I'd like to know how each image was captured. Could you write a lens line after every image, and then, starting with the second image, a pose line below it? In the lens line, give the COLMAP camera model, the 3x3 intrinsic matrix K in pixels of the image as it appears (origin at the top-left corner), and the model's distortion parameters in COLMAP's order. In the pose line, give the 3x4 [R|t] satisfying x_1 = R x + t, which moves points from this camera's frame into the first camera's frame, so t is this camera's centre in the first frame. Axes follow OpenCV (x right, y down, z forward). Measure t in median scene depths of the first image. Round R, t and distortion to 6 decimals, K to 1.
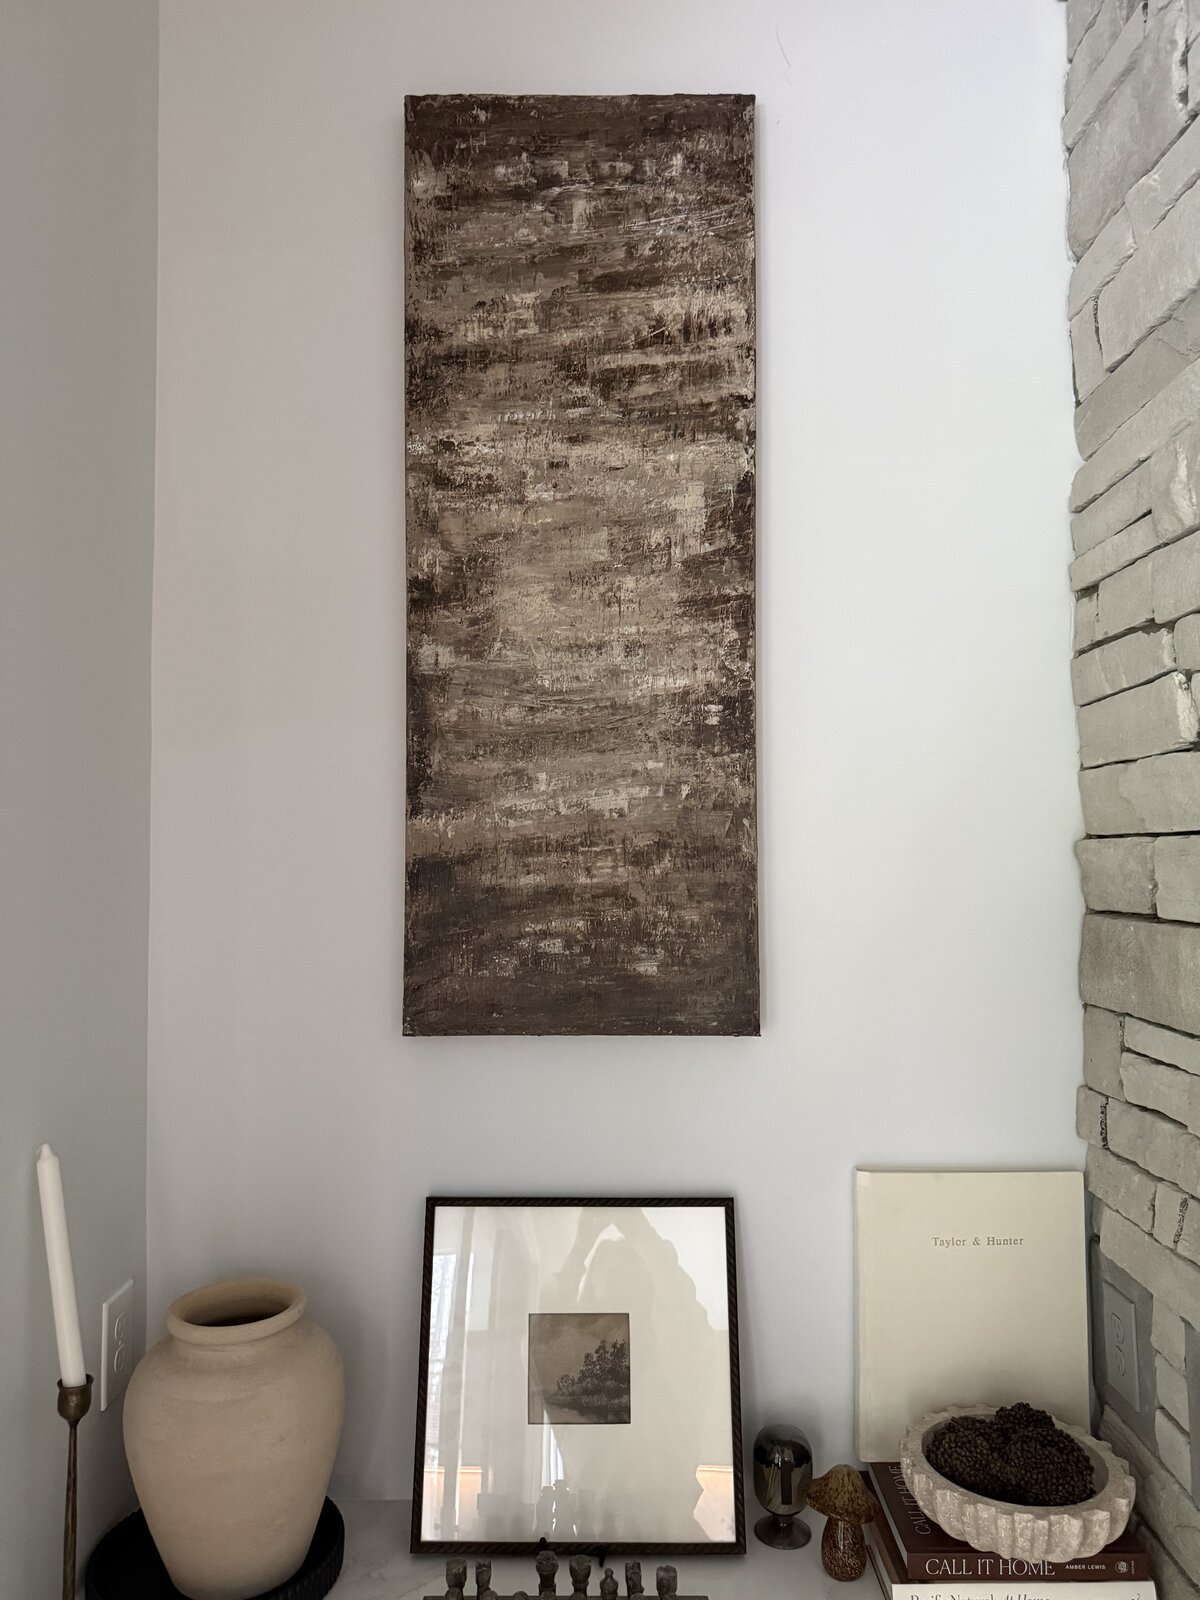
lens RADIAL K [[1116.3, 0, 605.8], [0, 1116.3, 811.4], [0, 0, 1]] dist [0.122317, -0.185495]
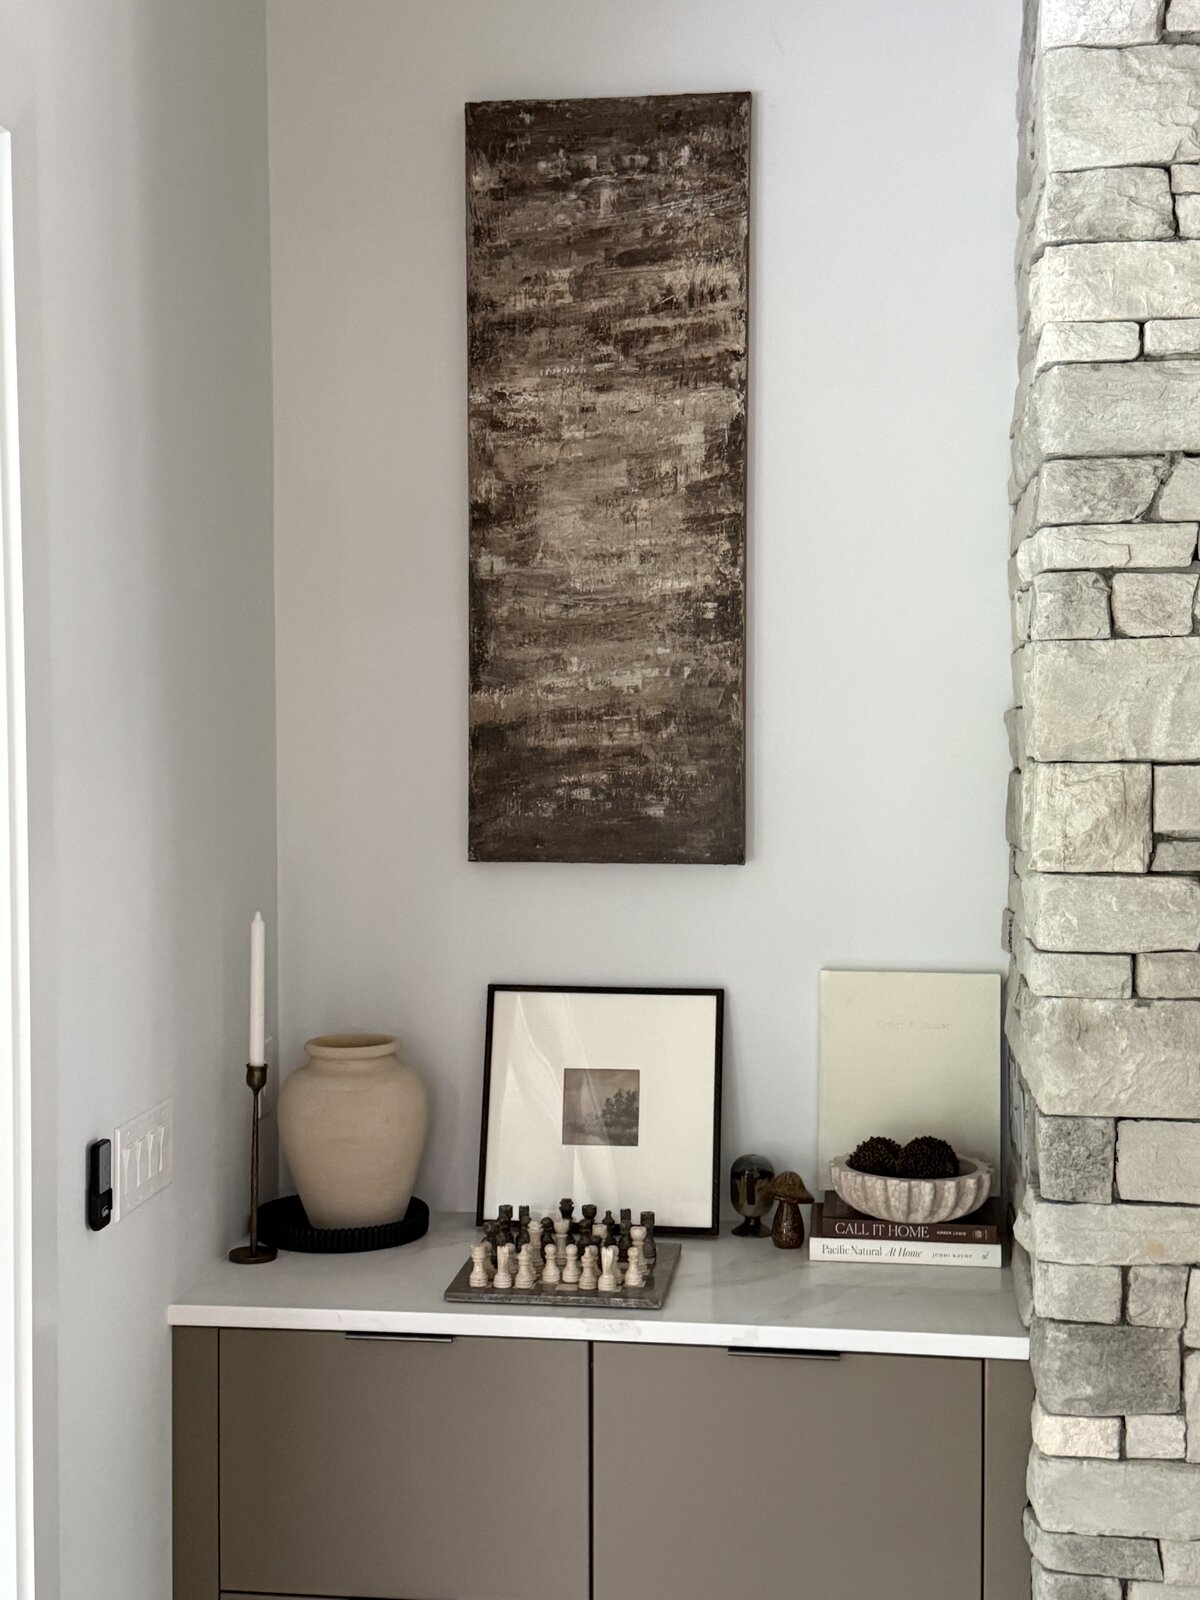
lens RADIAL K [[2057.3, 0, 600.0], [0, 2057.3, 800.0], [0, 0, 1]] dist [-0.005488, 1.219747]
pose [[0.991398, 0.008232, -0.130626, 0.273871], [0.002201, 0.996830, 0.079528, -0.057937], [0.130867, -0.079131, 0.988237, -1.291907]]
